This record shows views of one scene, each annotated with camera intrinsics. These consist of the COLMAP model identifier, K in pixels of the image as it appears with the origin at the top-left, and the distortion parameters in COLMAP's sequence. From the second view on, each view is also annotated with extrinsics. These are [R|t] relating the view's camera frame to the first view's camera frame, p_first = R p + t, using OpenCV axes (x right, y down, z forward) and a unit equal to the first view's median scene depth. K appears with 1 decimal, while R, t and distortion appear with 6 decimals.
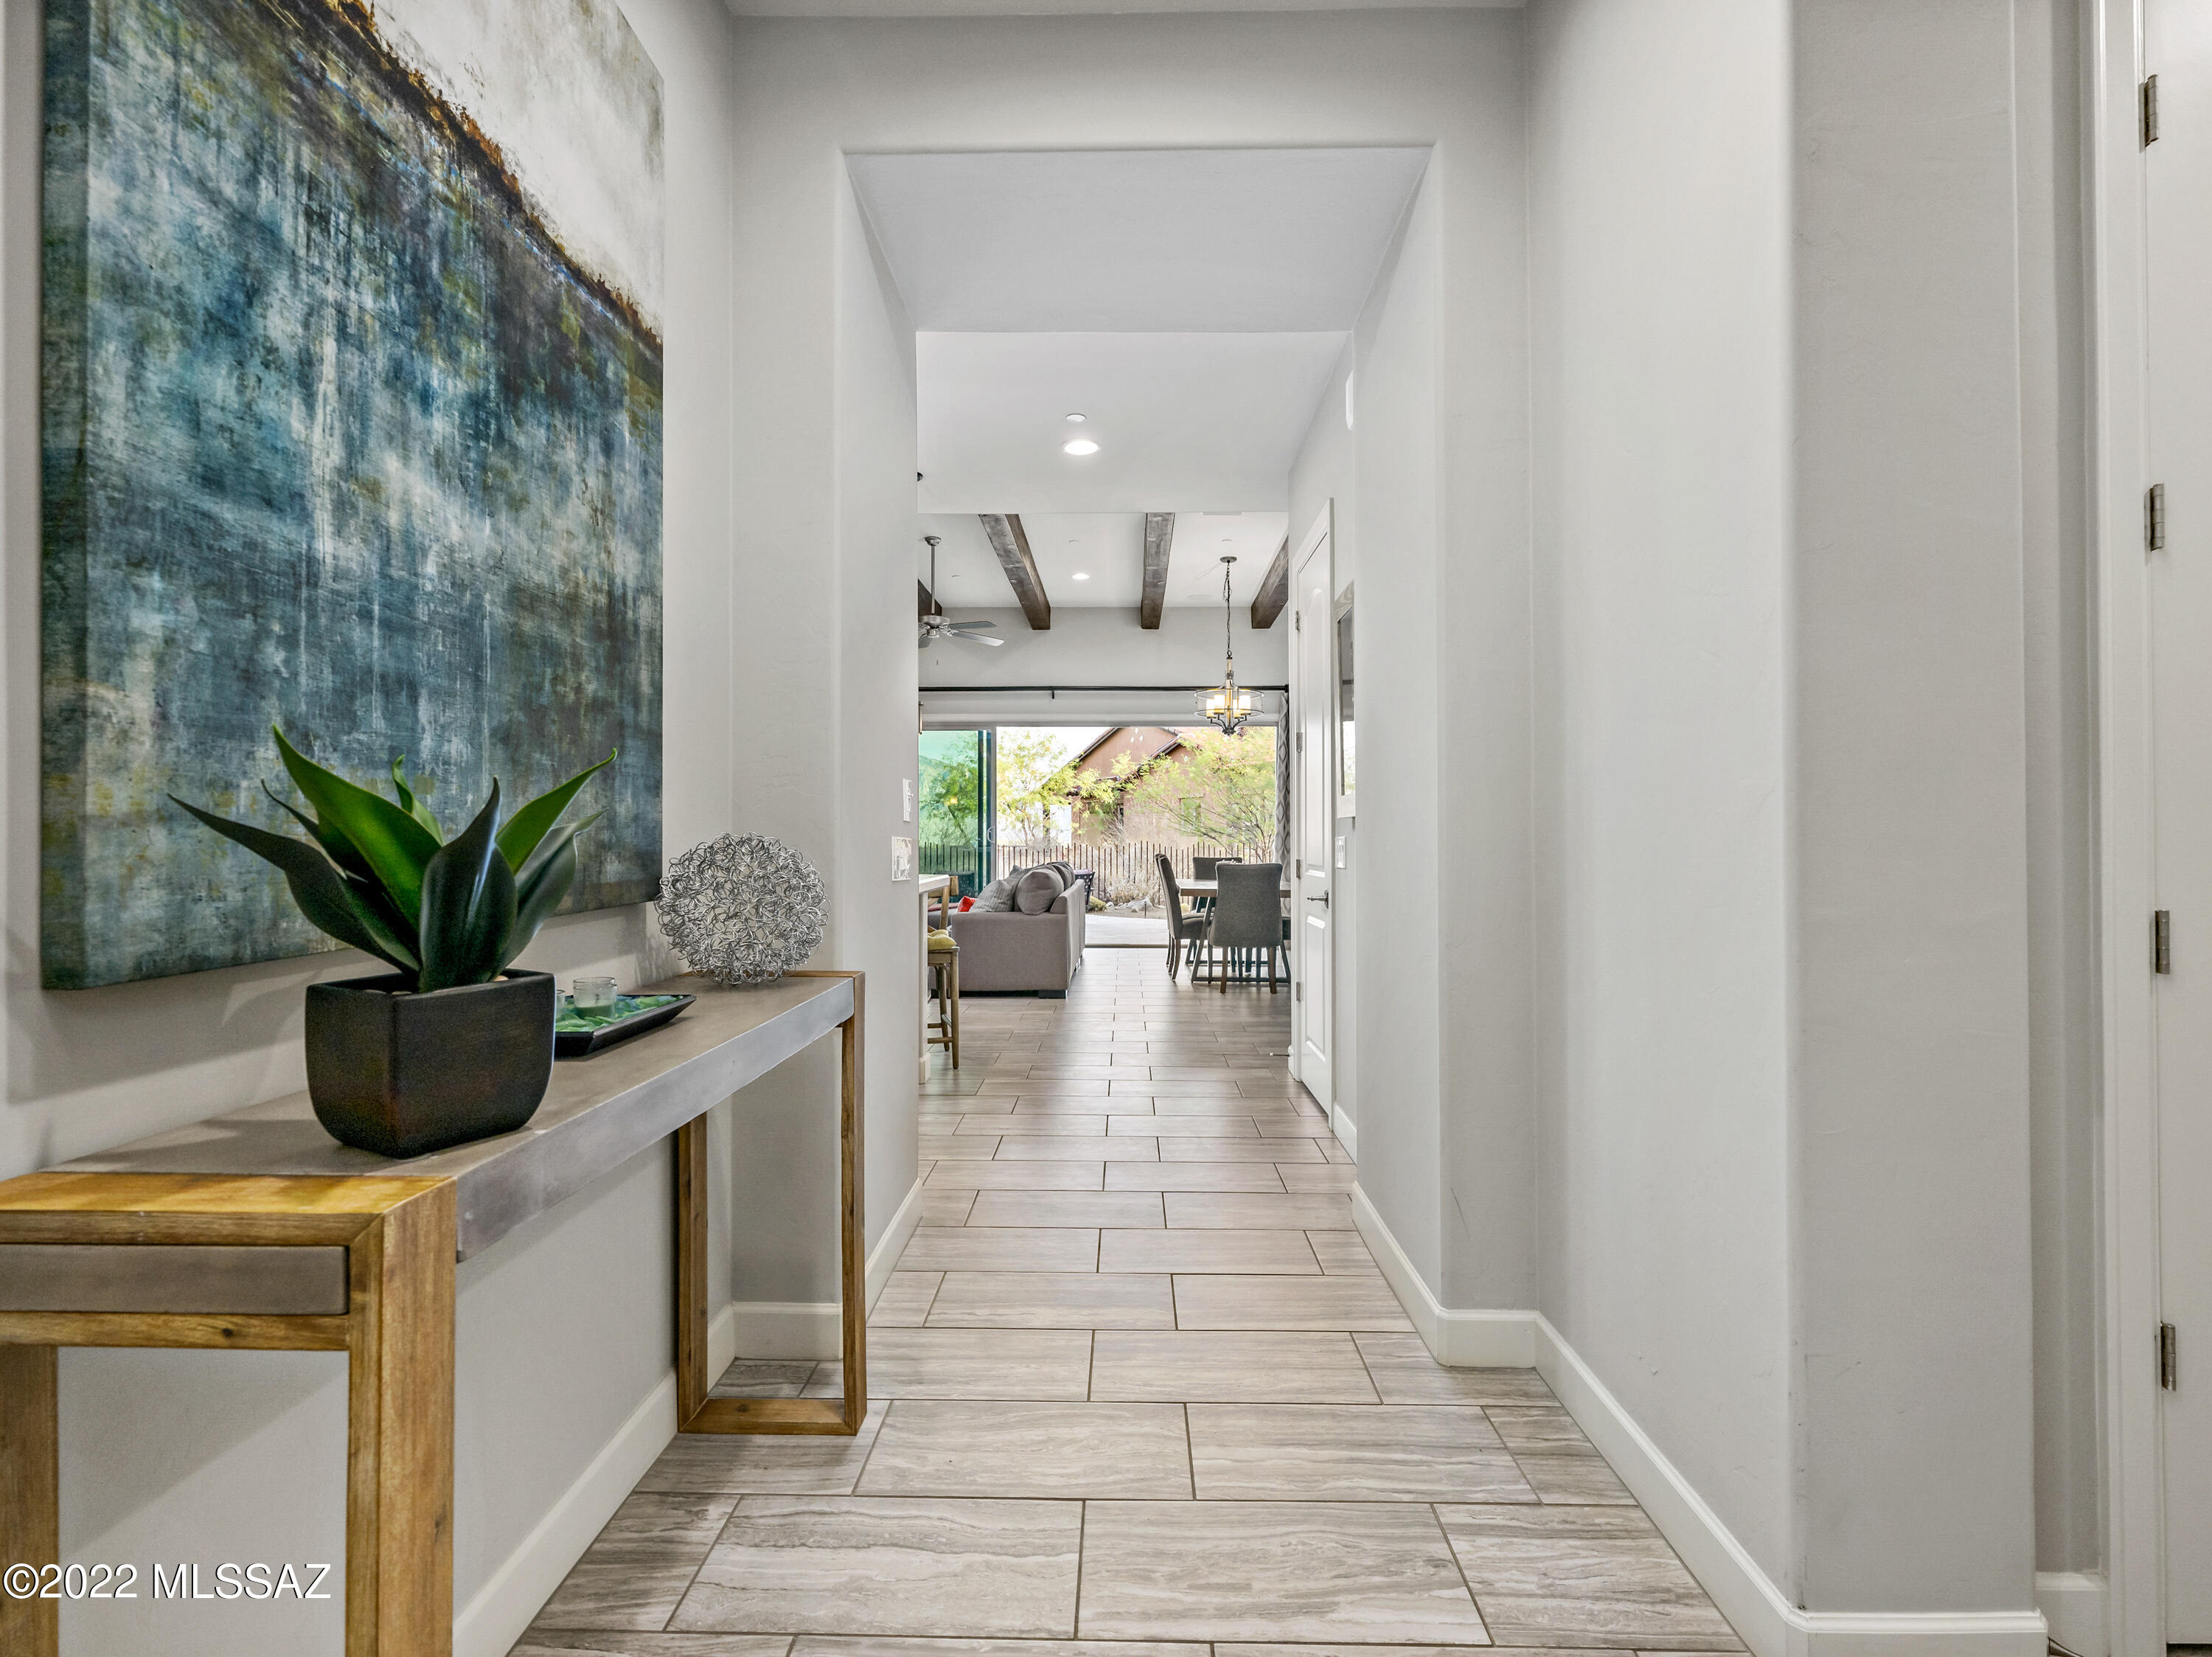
lens RADIAL K [[989.7, 0, 1112.2], [0, 989.7, 806.3], [0, 0, 1]] dist [0.001889, -0.000102]
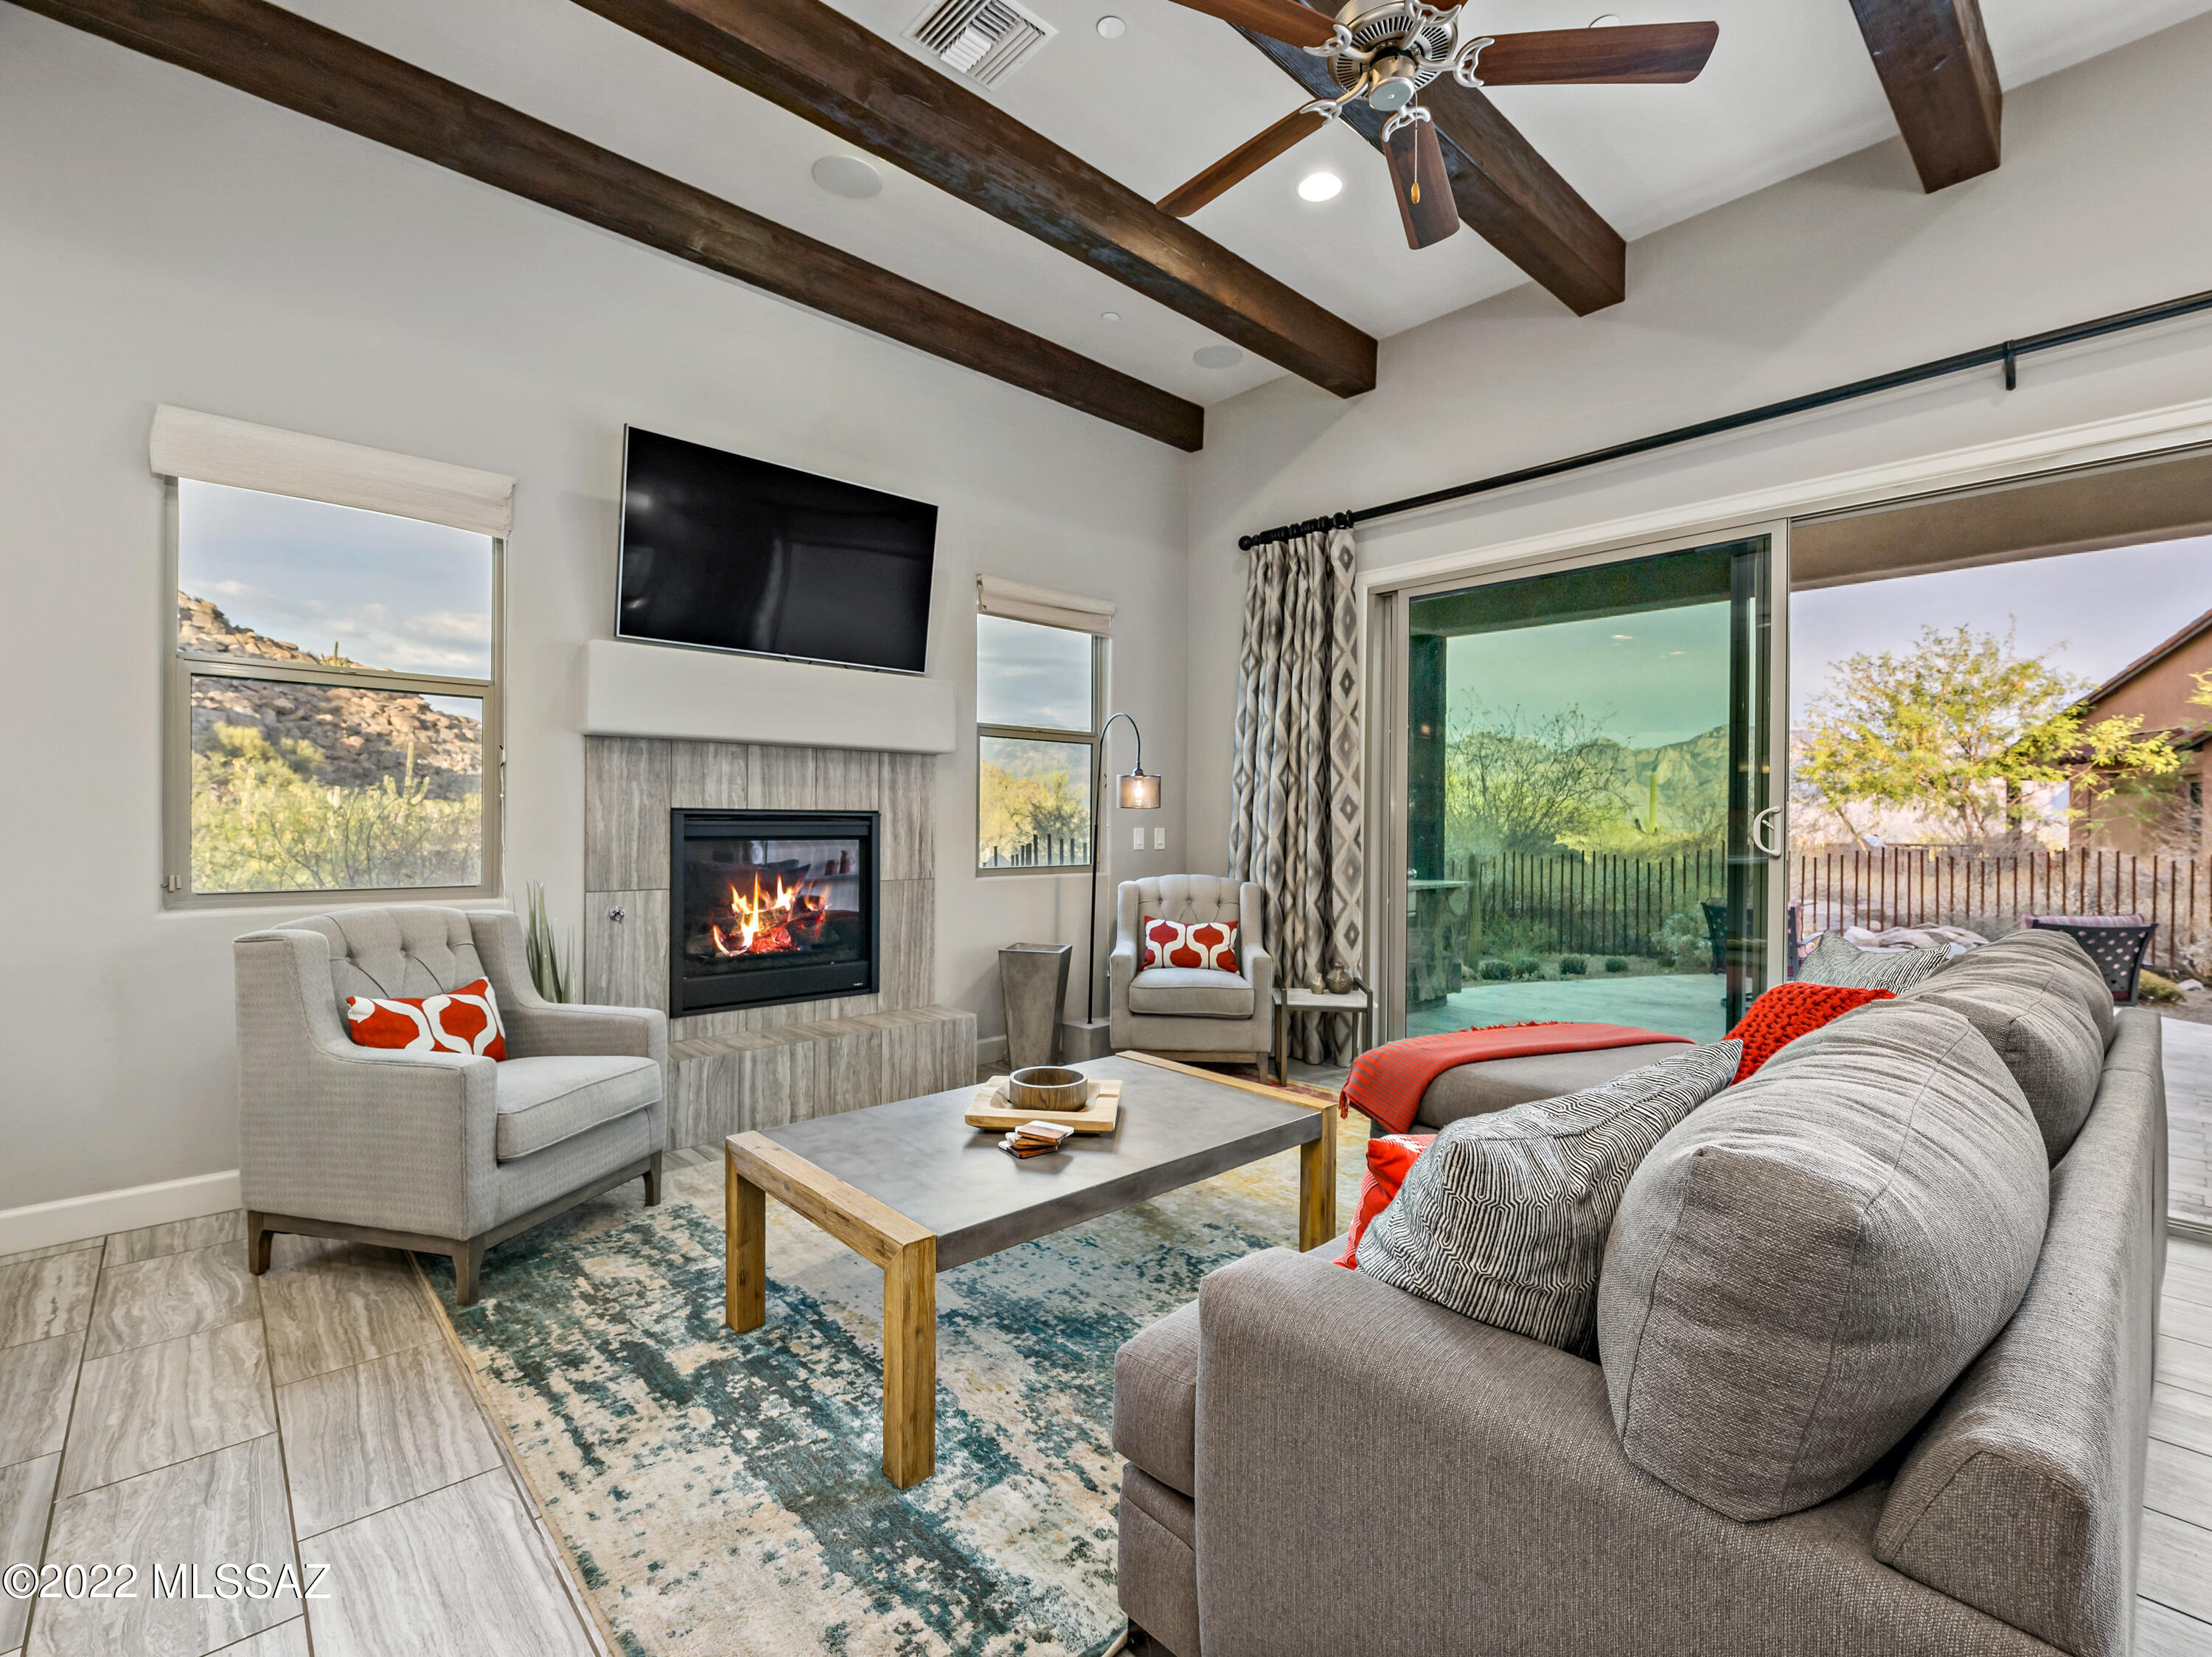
lens RADIAL K [[989.7, 0, 1107.7], [0, 989.7, 824.6], [0, 0, 1]] dist [0.001889, -0.000102]
pose [[0.689504, 0.012031, -0.724182, -0.184059], [0.010304, 0.999598, 0.026417, 0.092442], [0.724209, -0.025676, 0.689103, 3.702976]]
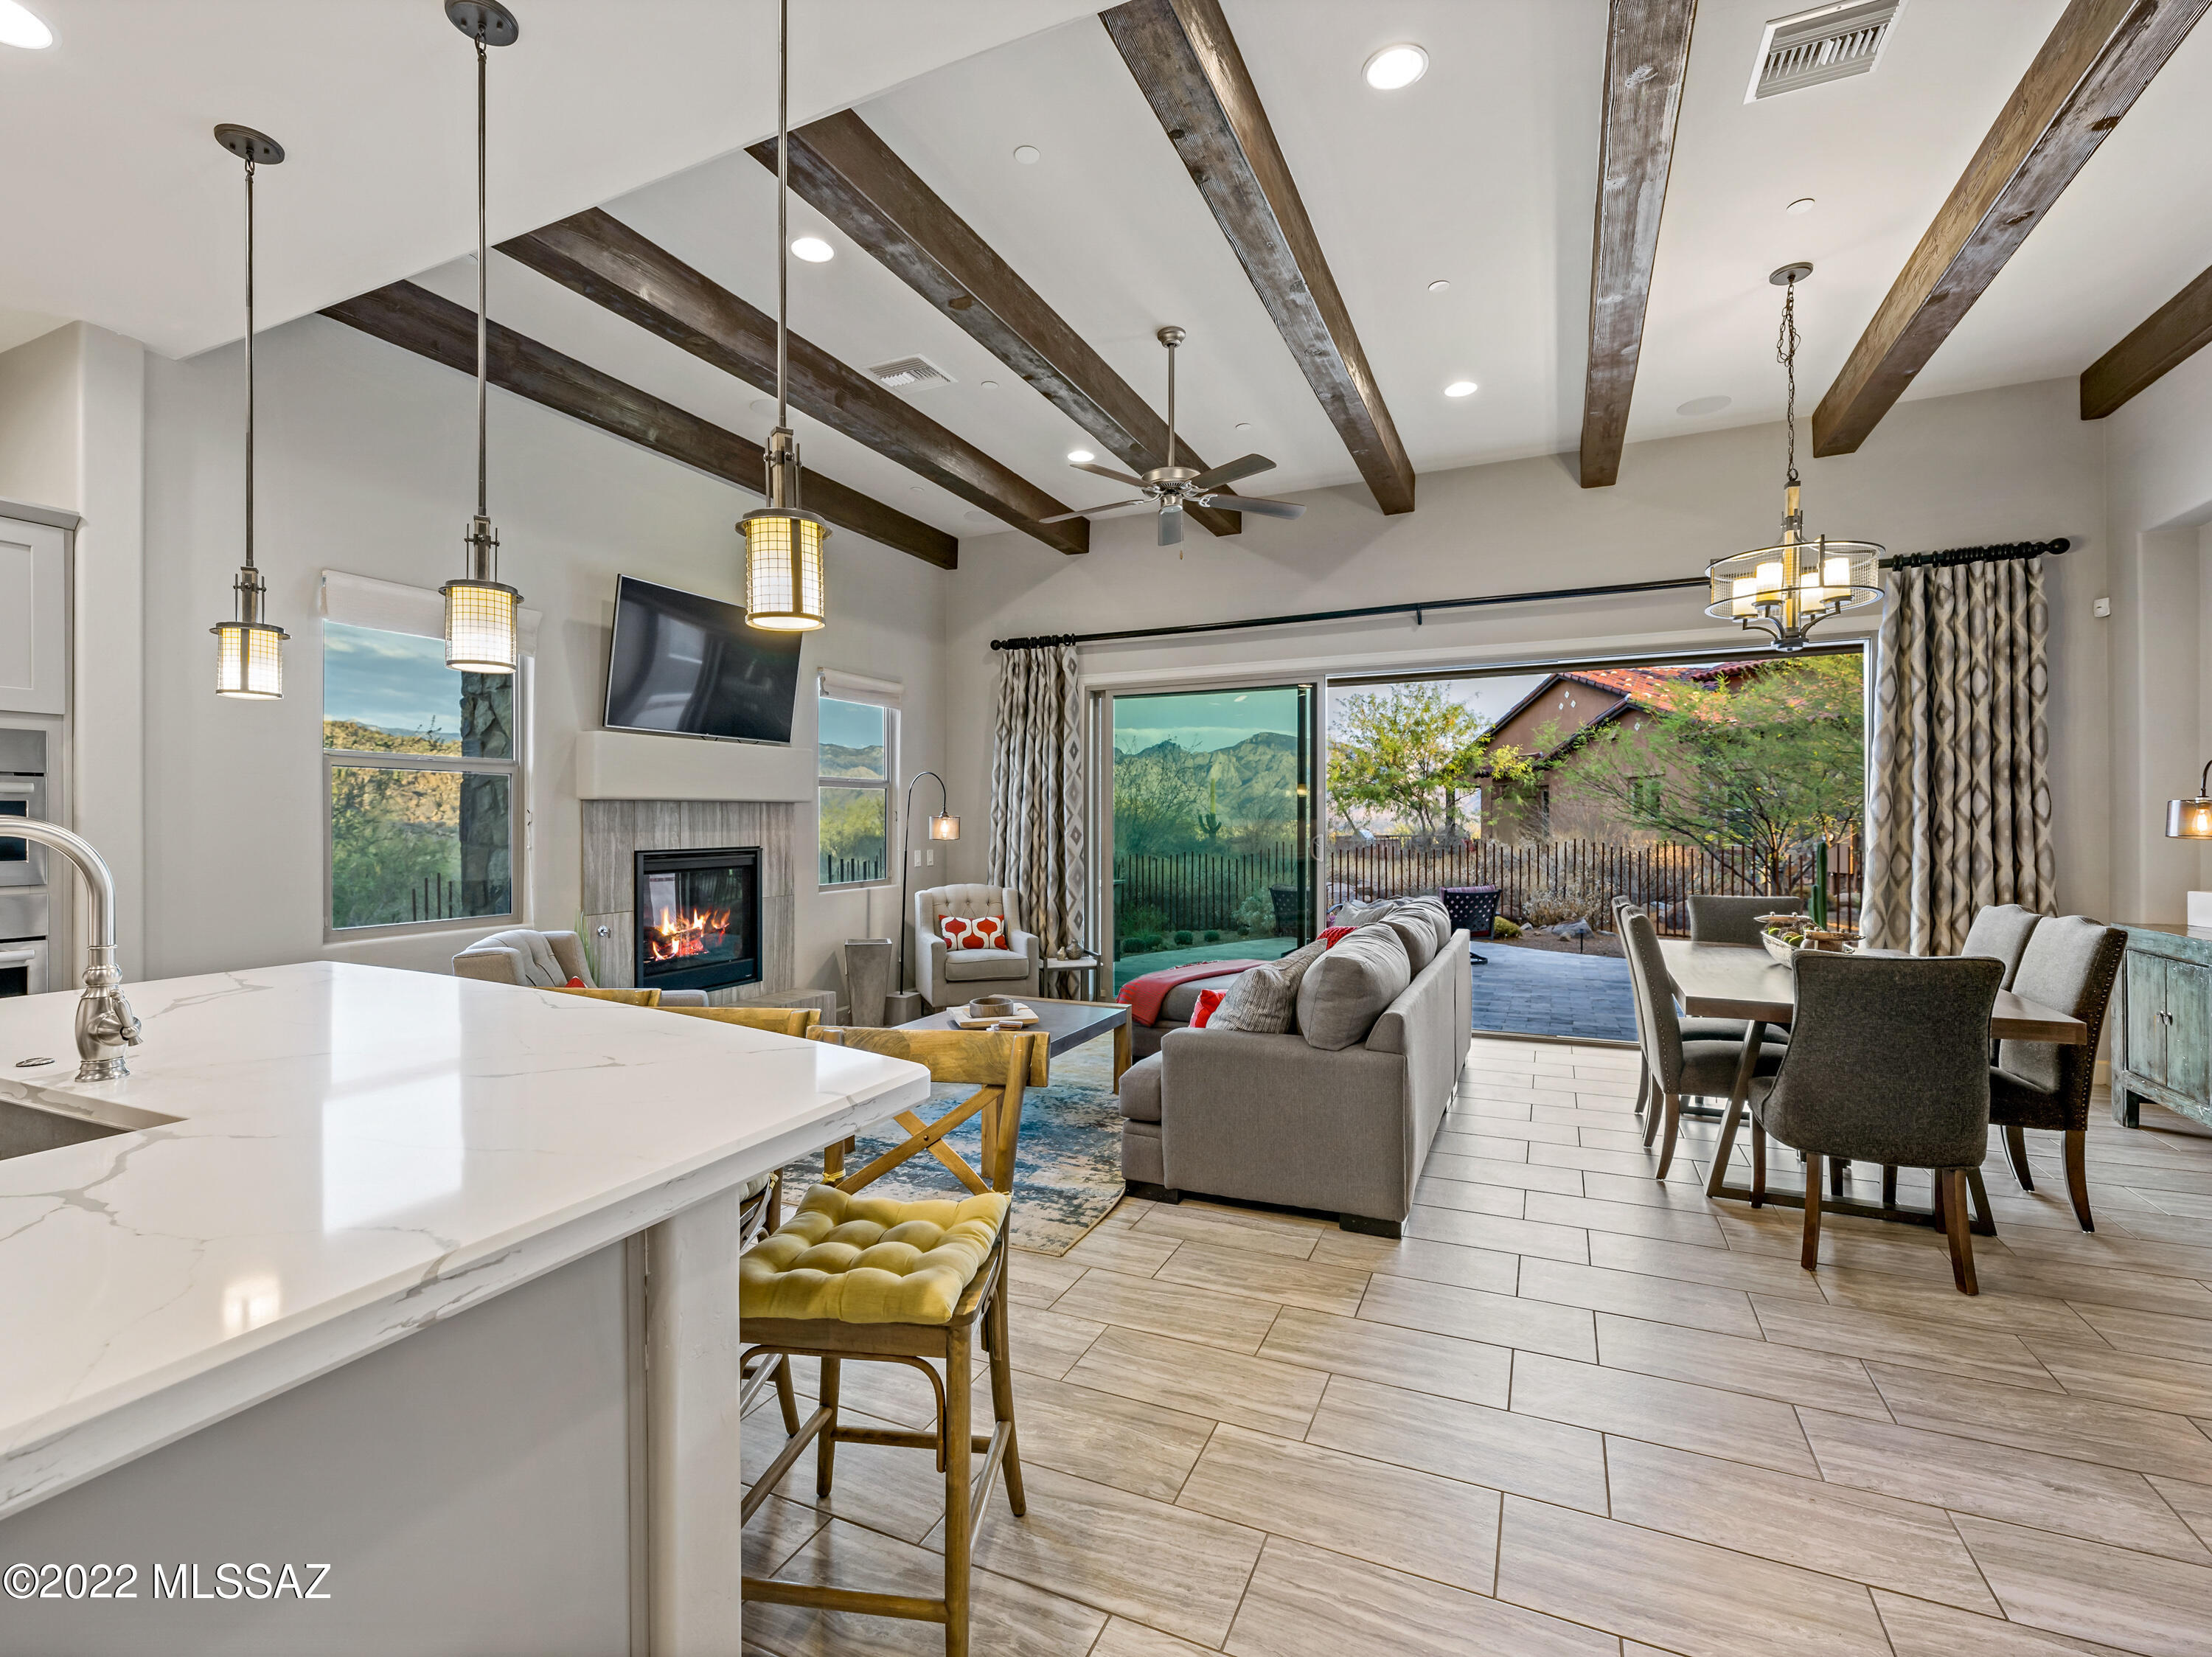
lens RADIAL K [[989.7, 0, 1104.6], [0, 989.7, 824.6], [0, 0, 1]] dist [0.001889, -0.000102]
pose [[0.916638, -0.001736, -0.399714, 0.038659], [0.015475, 0.999395, 0.031147, -0.048565], [0.399418, -0.034737, 0.916110, 2.319872]]
